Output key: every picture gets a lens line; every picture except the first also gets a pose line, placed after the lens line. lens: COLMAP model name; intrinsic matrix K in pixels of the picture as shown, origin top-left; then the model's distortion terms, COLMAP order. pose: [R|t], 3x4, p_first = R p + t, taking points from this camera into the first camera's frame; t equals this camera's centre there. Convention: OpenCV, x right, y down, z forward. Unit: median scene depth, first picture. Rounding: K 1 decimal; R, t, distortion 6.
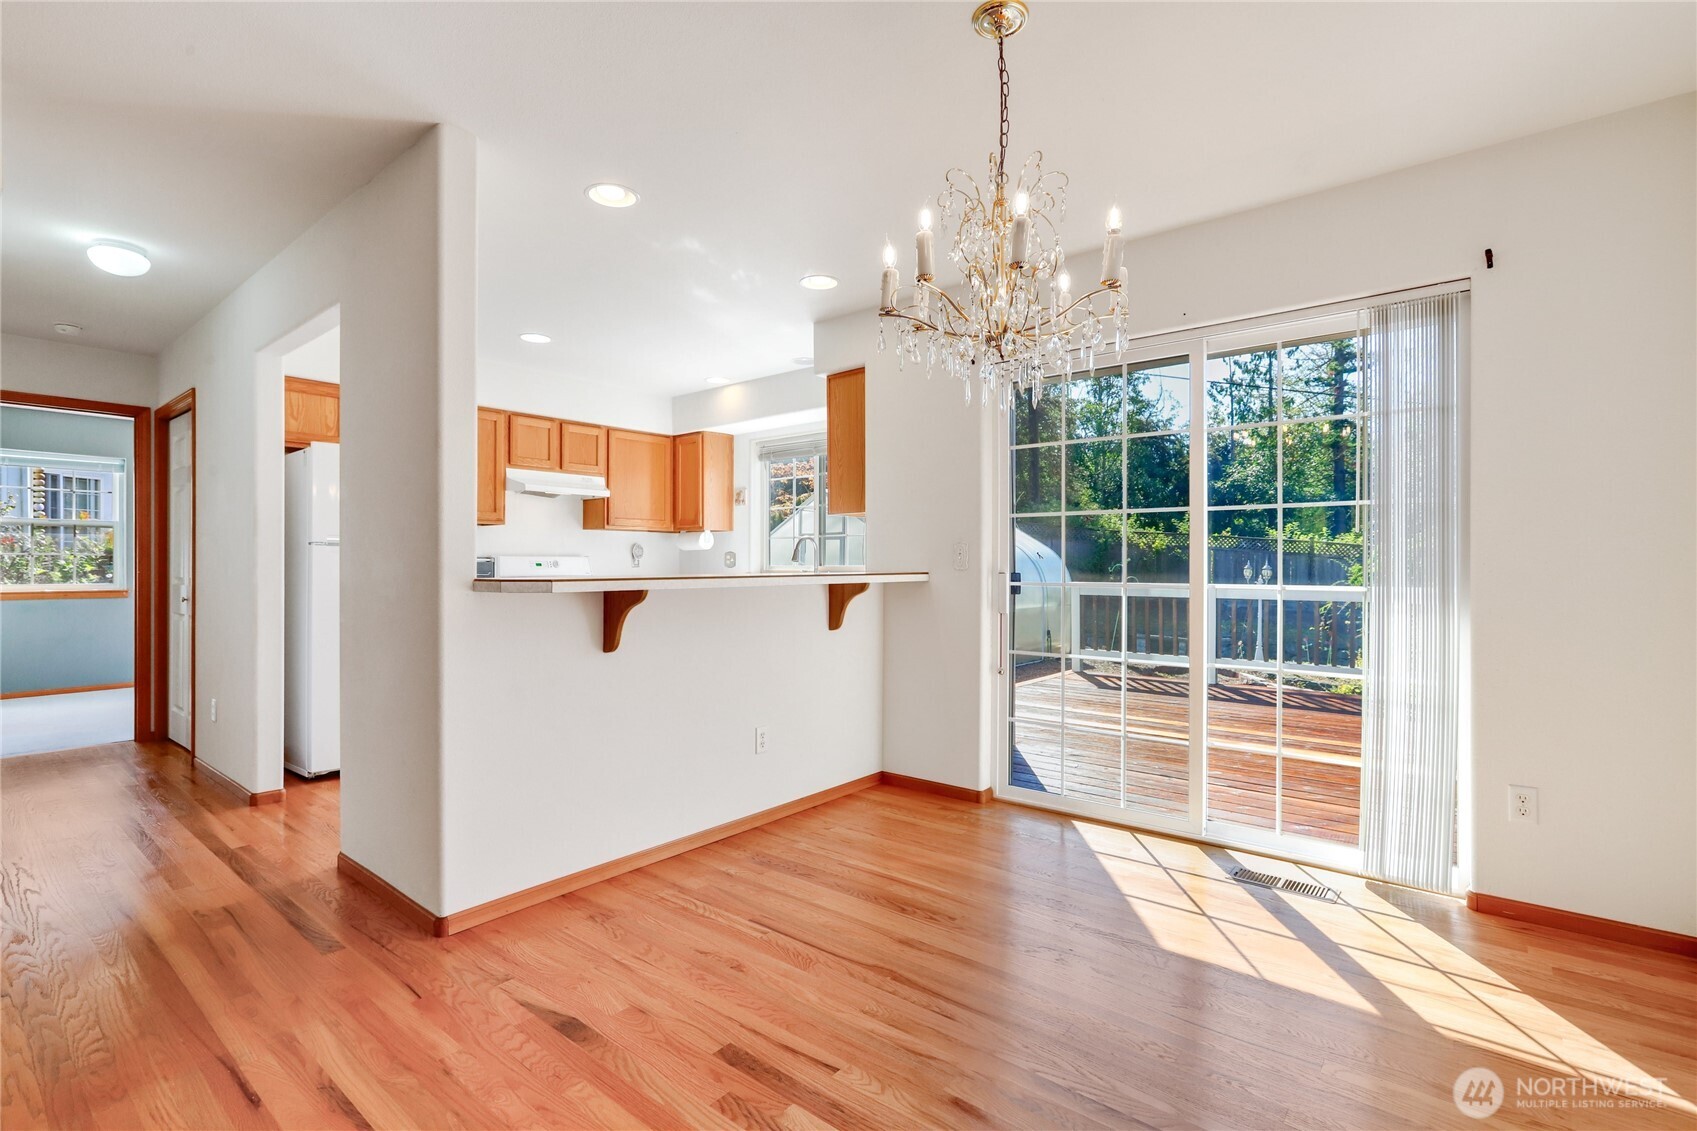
lens RADIAL K [[785.0, 0, 842.3], [0, 785.0, 570.9], [0, 0, 1]] dist [-0.019677, 0.013319]
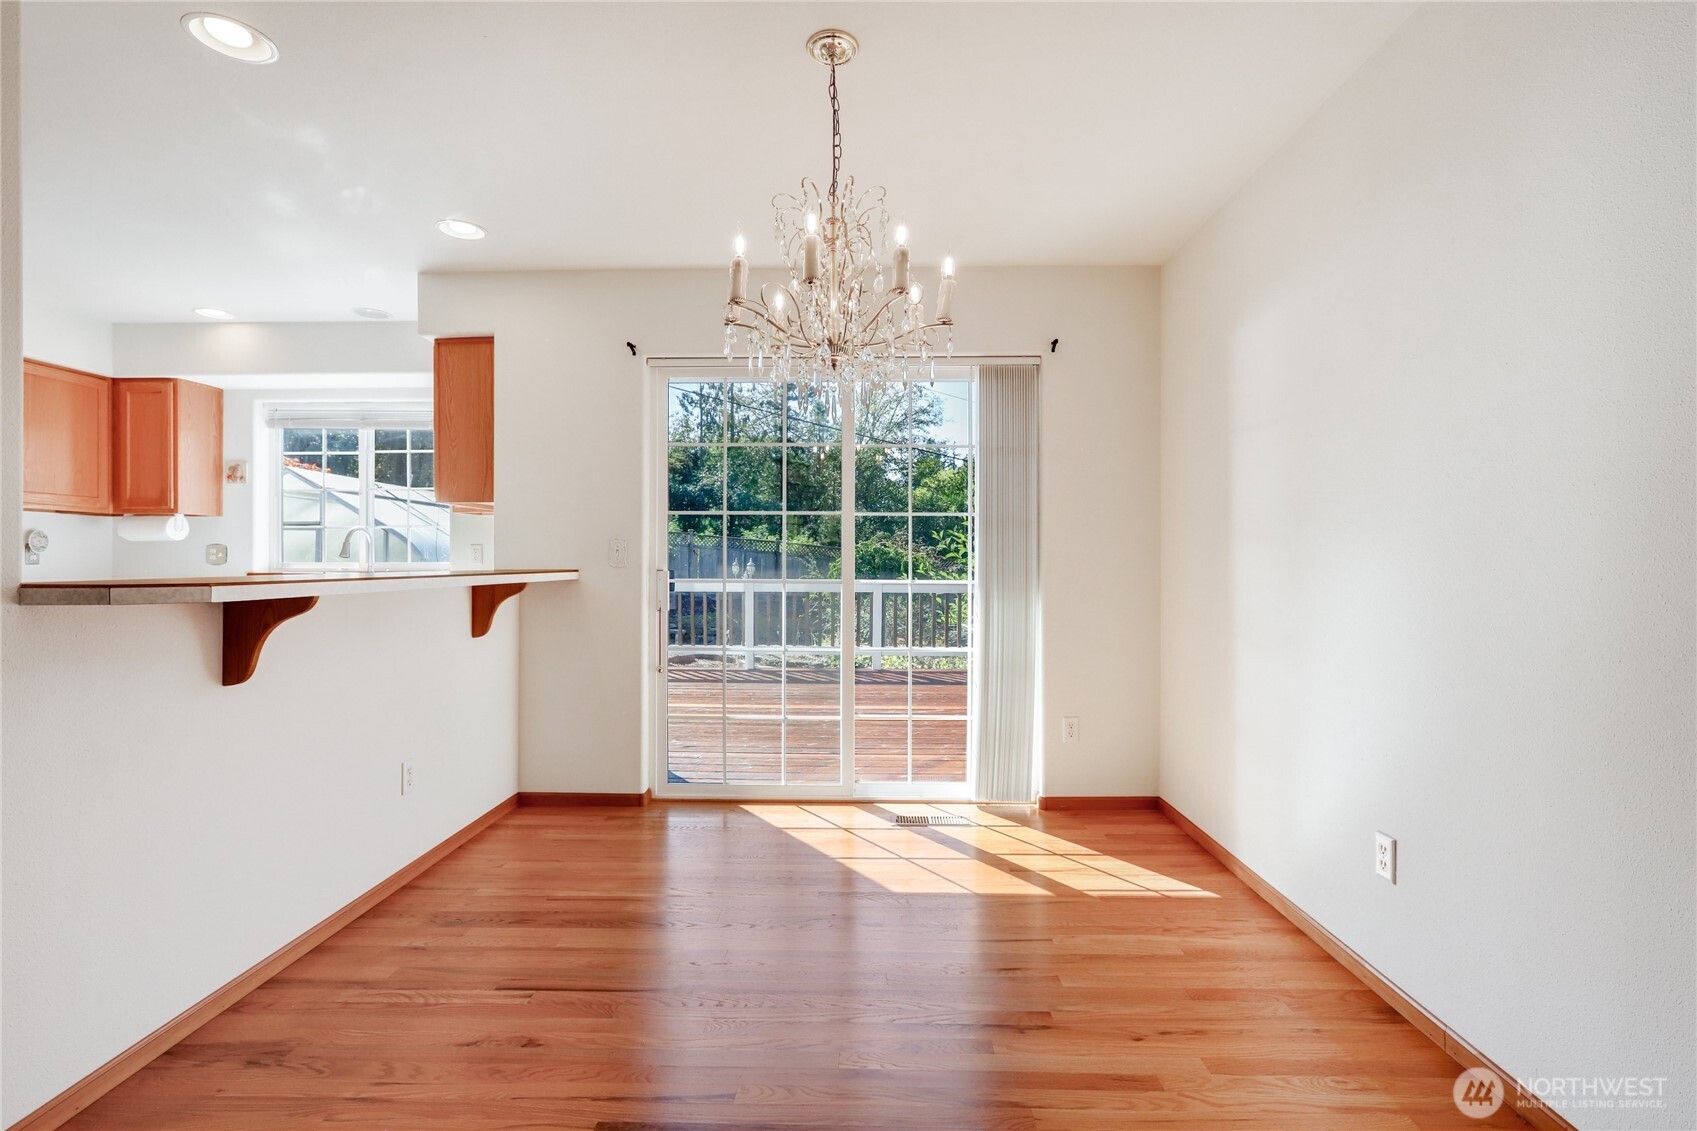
lens RADIAL K [[785.0, 0, 845.0], [0, 785.0, 568.6], [0, 0, 1]] dist [-0.019677, 0.013319]
pose [[0.787157, -0.004553, 0.616736, -0.223382], [0.003595, 0.999990, 0.002794, -0.001526], [-0.616742, 0.000018, 0.787165, 0.078158]]
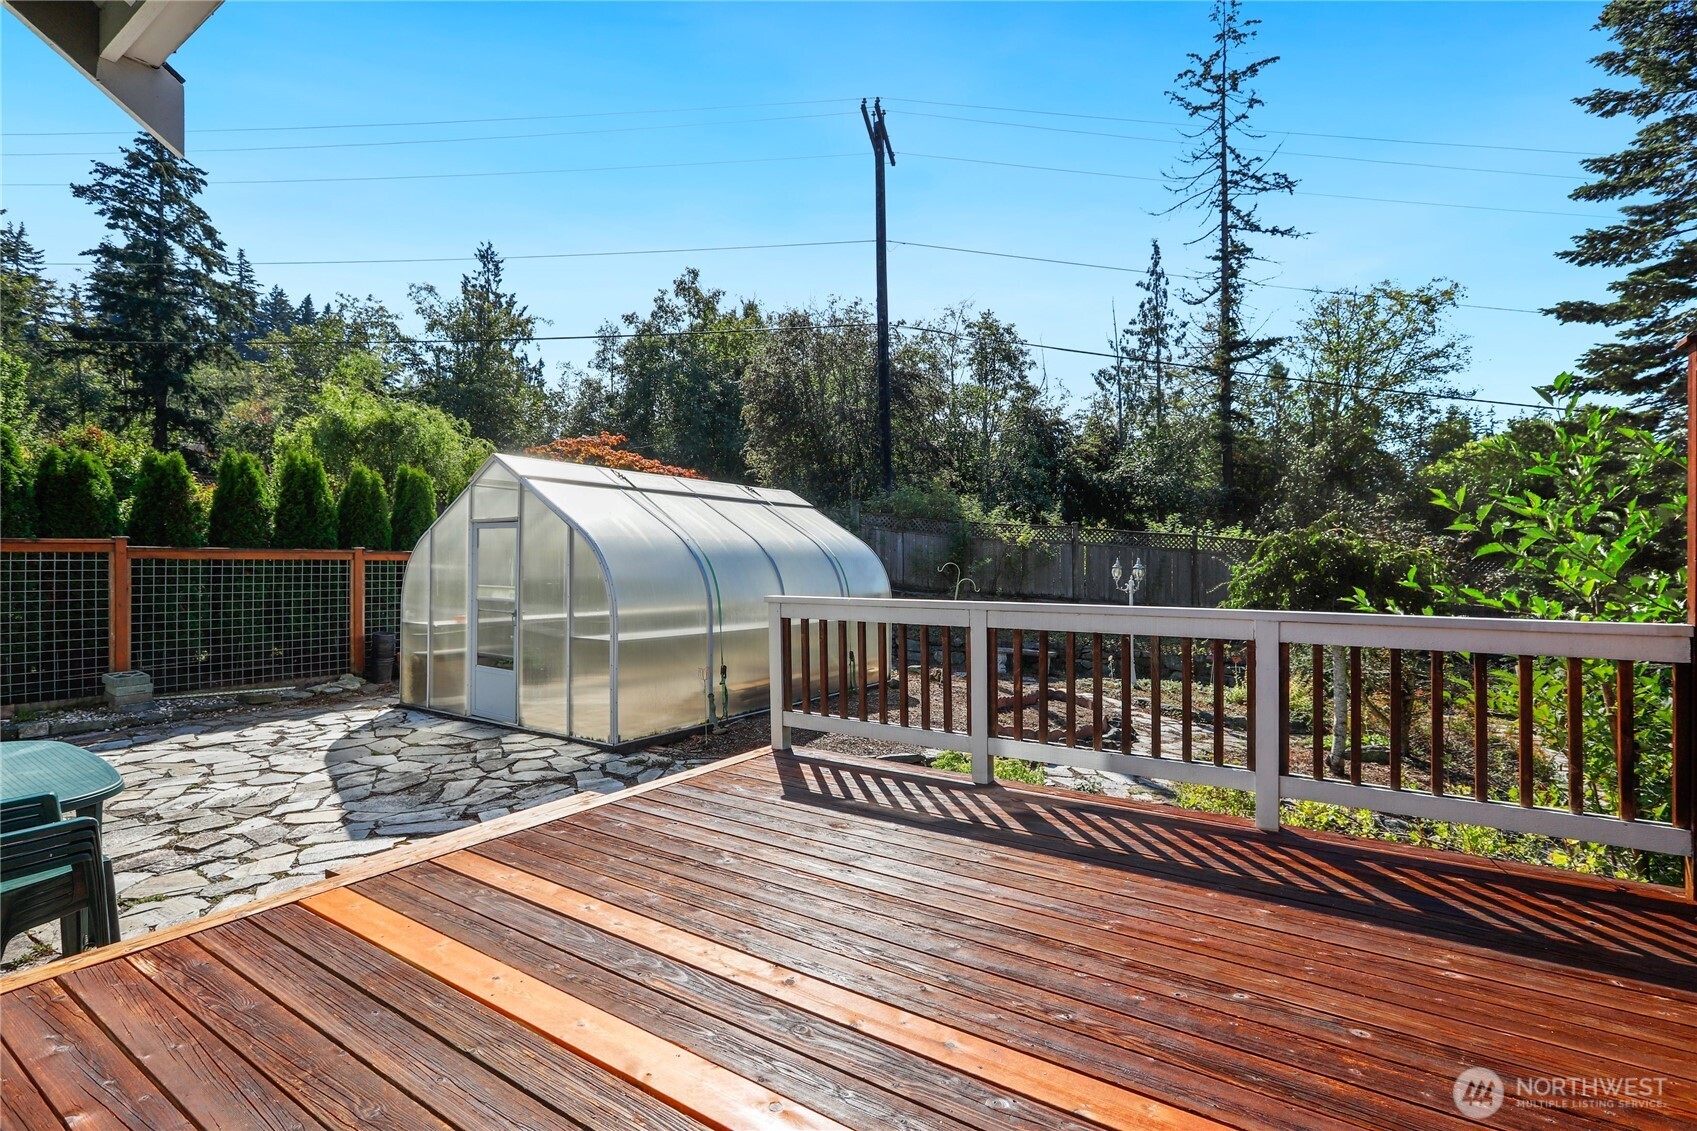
lens RADIAL K [[784.8, 0, 851.6], [0, 784.8, 550.7], [0, 0, 1]] dist [-0.009743, 0.007015]
pose [[0.993441, 0.000370, 0.114344, 0.639642], [0.002055, 0.999775, -0.021092, -0.015954], [-0.114326, 0.021188, 0.993217, 0.923352]]
